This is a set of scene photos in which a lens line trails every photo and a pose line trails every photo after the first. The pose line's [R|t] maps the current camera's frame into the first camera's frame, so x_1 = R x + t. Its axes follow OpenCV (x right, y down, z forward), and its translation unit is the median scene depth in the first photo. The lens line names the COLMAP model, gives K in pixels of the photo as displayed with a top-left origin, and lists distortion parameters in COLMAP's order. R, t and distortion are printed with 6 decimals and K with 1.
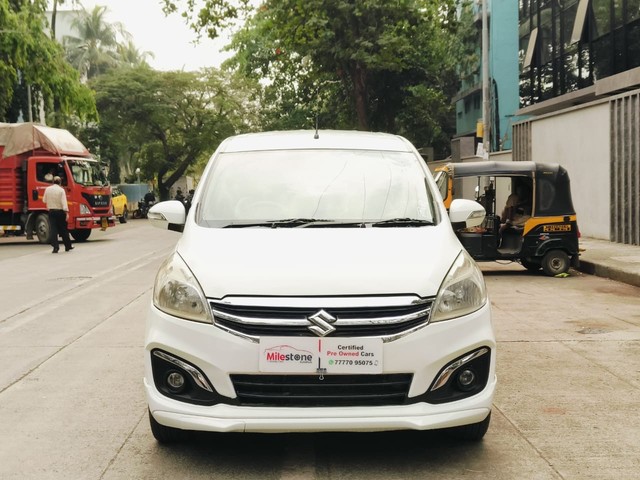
lens RADIAL K [[913.6, 0, 319.9], [0, 913.6, 244.0], [0, 0, 1]] dist [0.040320, 0.000000]
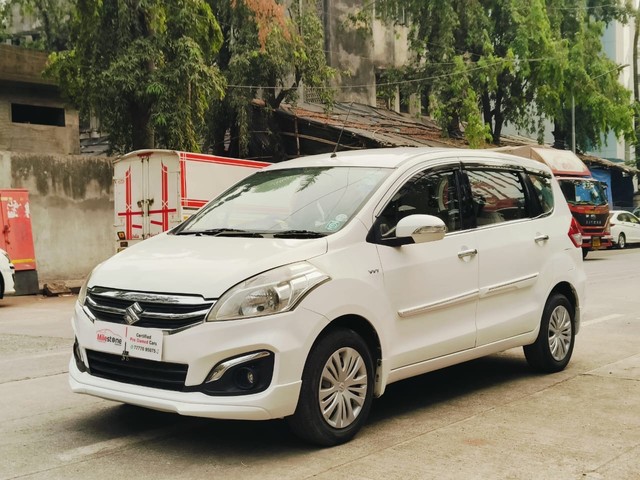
lens RADIAL K [[913.6, 0, 321.6], [0, 913.6, 236.1], [0, 0, 1]] dist [0.040320, 0.000000]
pose [[0.772359, 0.024924, -0.634697, 0.932902], [-0.044562, 0.998894, -0.015002, -0.007576], [0.633621, 0.039870, 0.772616, 0.223767]]
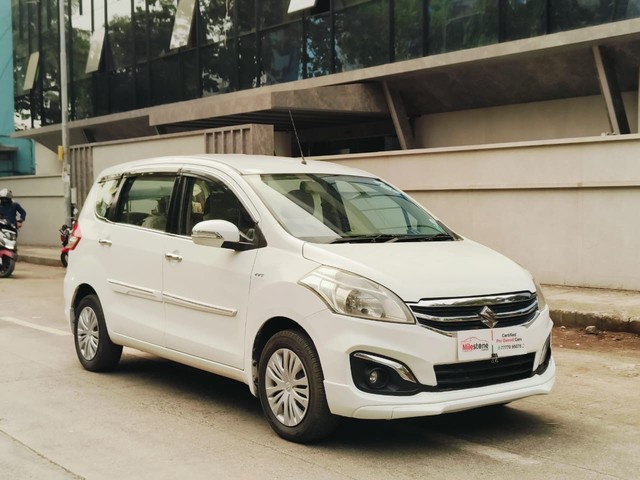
lens RADIAL K [[913.6, 0, 319.2], [0, 913.6, 239.9], [0, 0, 1]] dist [0.040320, 0.000000]
pose [[0.807821, -0.011206, 0.589321, -0.897167], [0.029460, 0.999337, -0.021379, 0.001399], [-0.588691, 0.034632, 0.807616, 0.127595]]
